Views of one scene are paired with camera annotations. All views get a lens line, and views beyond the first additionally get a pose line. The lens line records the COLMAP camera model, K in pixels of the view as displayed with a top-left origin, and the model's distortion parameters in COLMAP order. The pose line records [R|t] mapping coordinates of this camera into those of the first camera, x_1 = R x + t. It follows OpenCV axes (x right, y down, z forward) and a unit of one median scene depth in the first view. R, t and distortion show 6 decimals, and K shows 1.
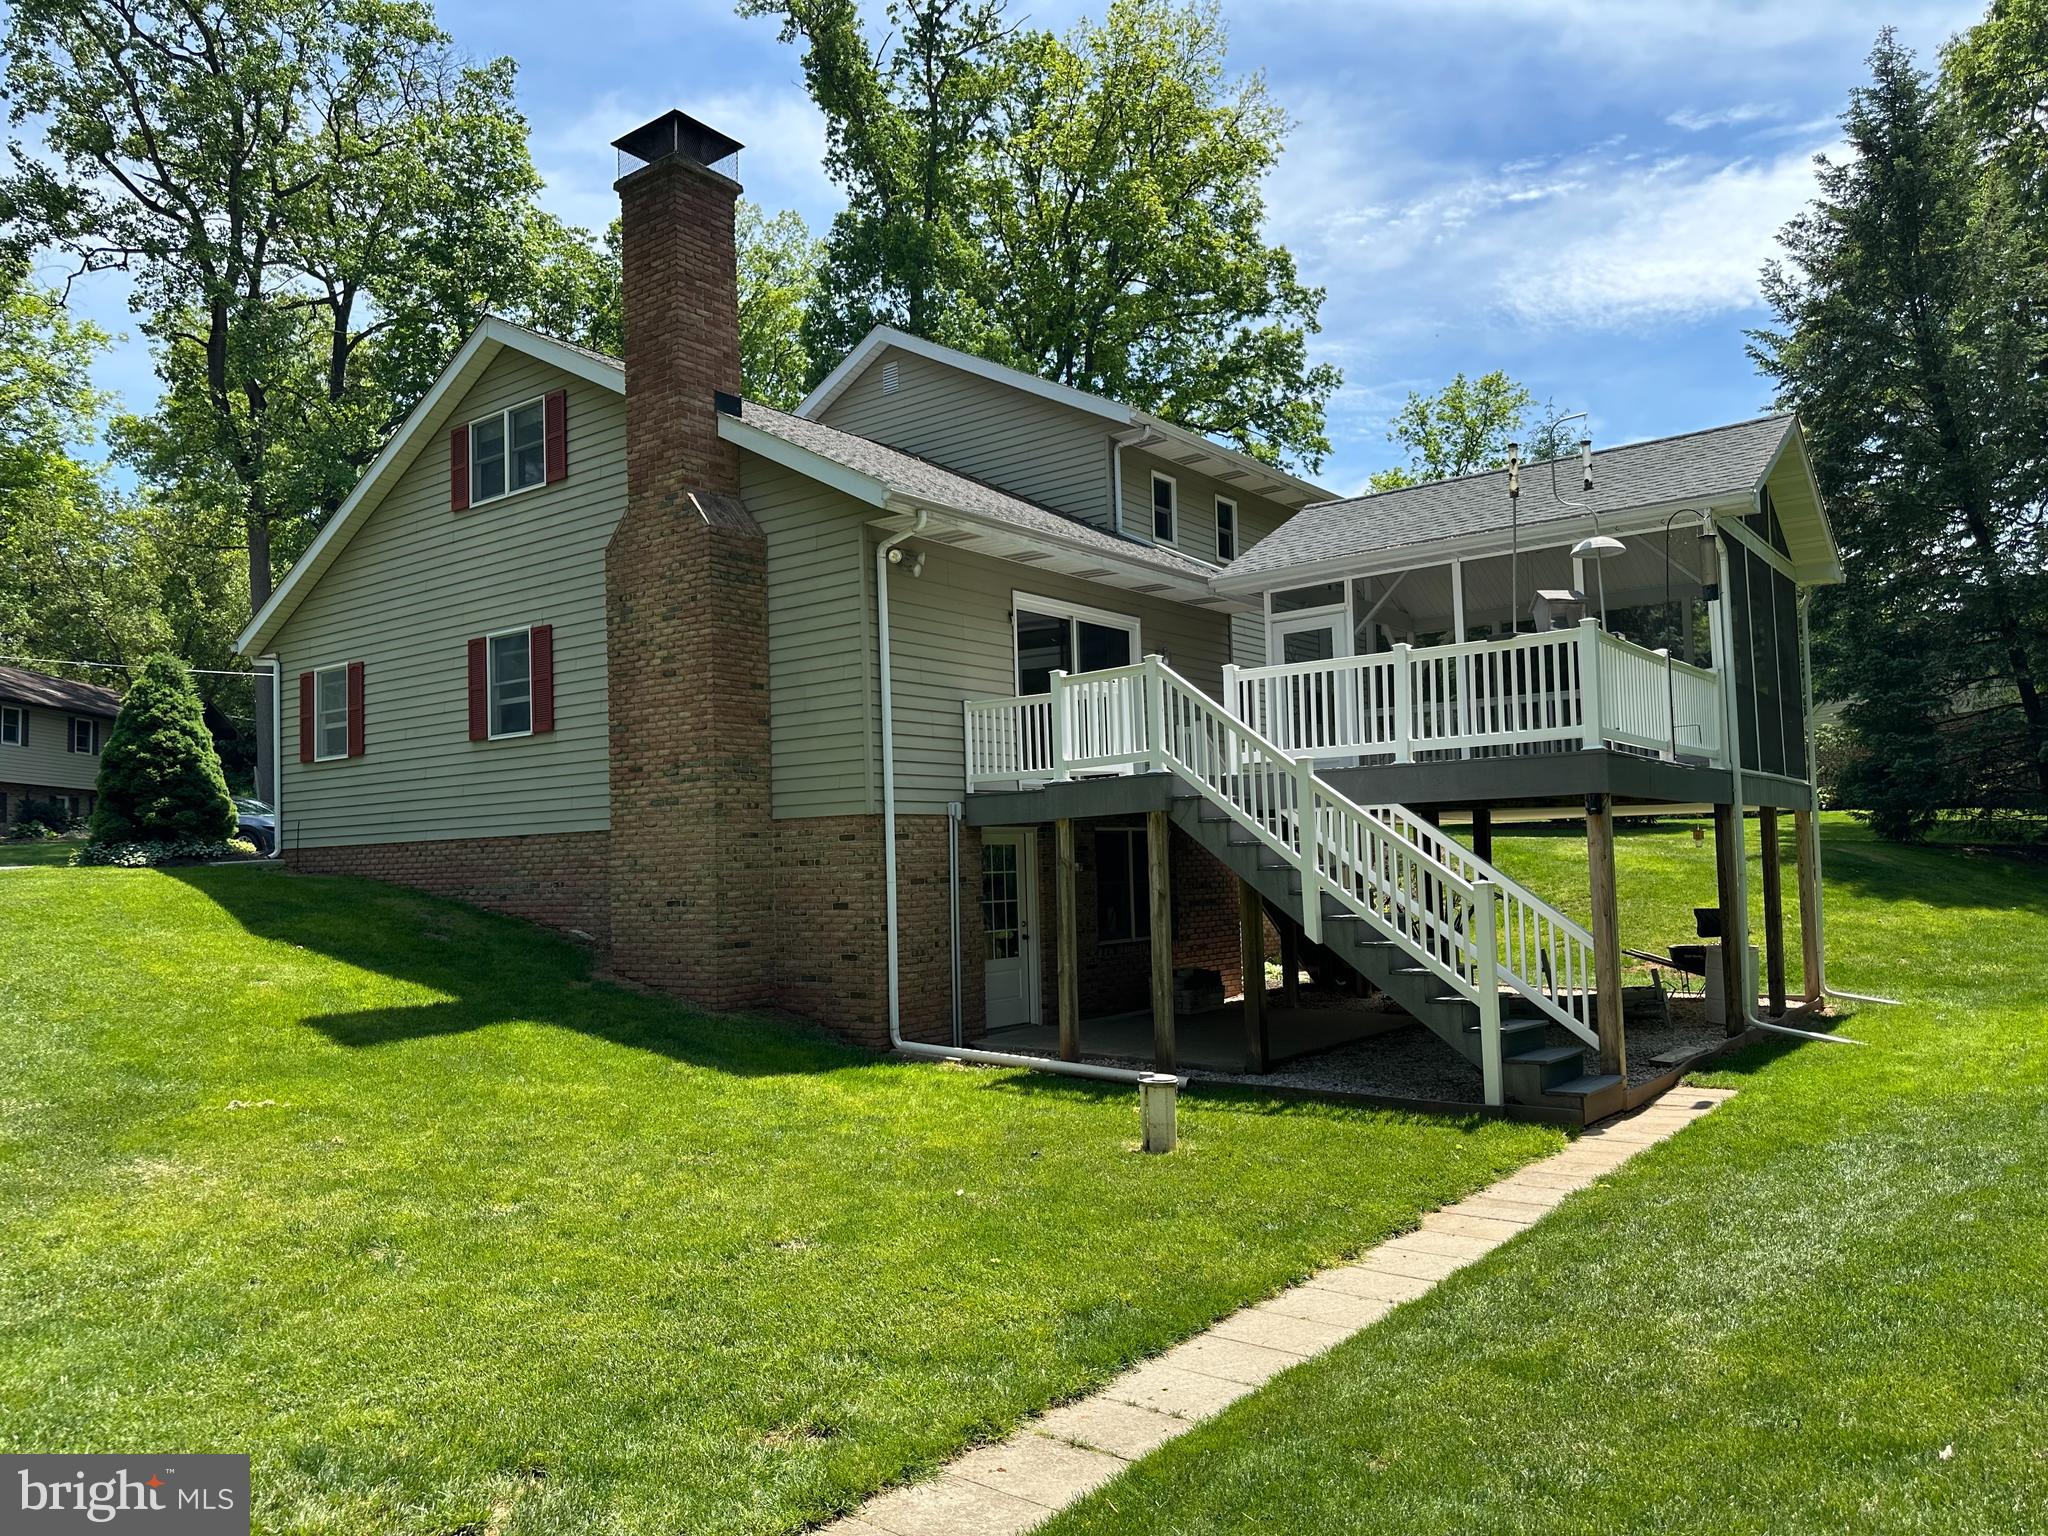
lens RADIAL K [[1437.1, 0, 1023.4], [0, 1437.1, 781.7], [0, 0, 1]] dist [0.043490, -0.020529]
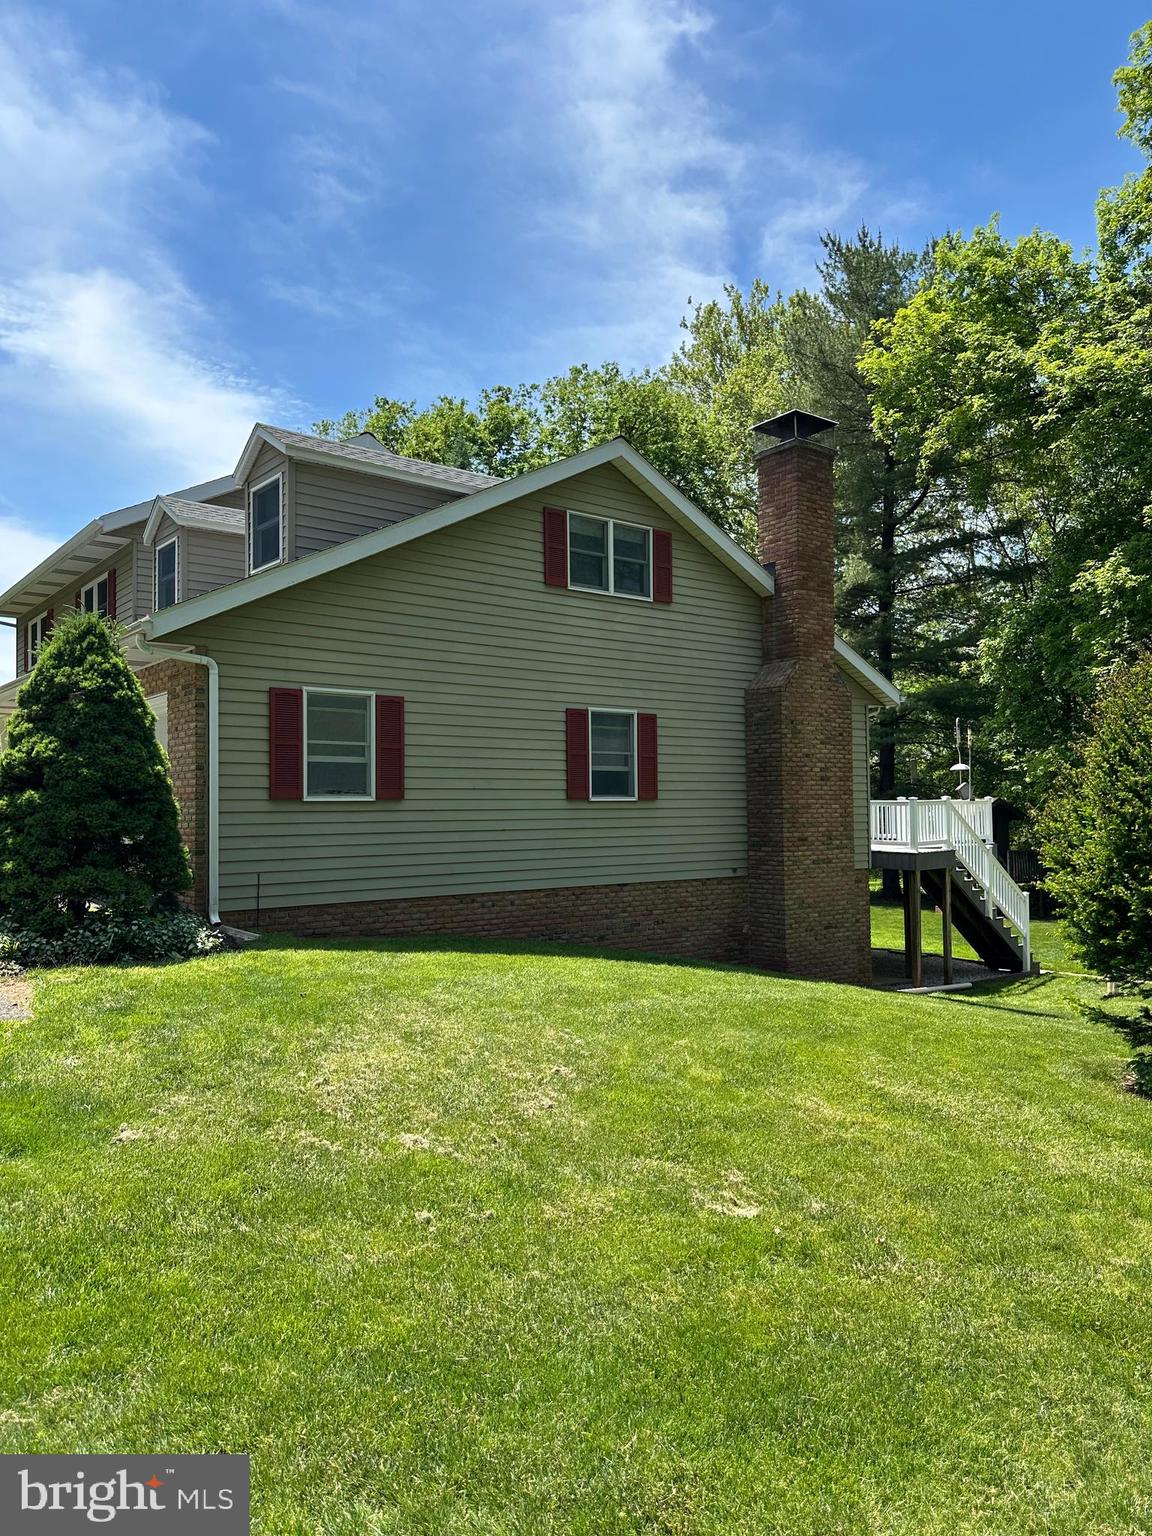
lens RADIAL K [[1077.8, 0, 581.1], [0, 1077.8, 771.7], [0, 0, 1]] dist [0.043490, -0.020529]
pose [[0.261435, 0.068166, 0.962811, -1.200768], [-0.048126, 0.997183, -0.057532, -0.002371], [-0.964021, -0.031296, 0.263979, 0.790612]]
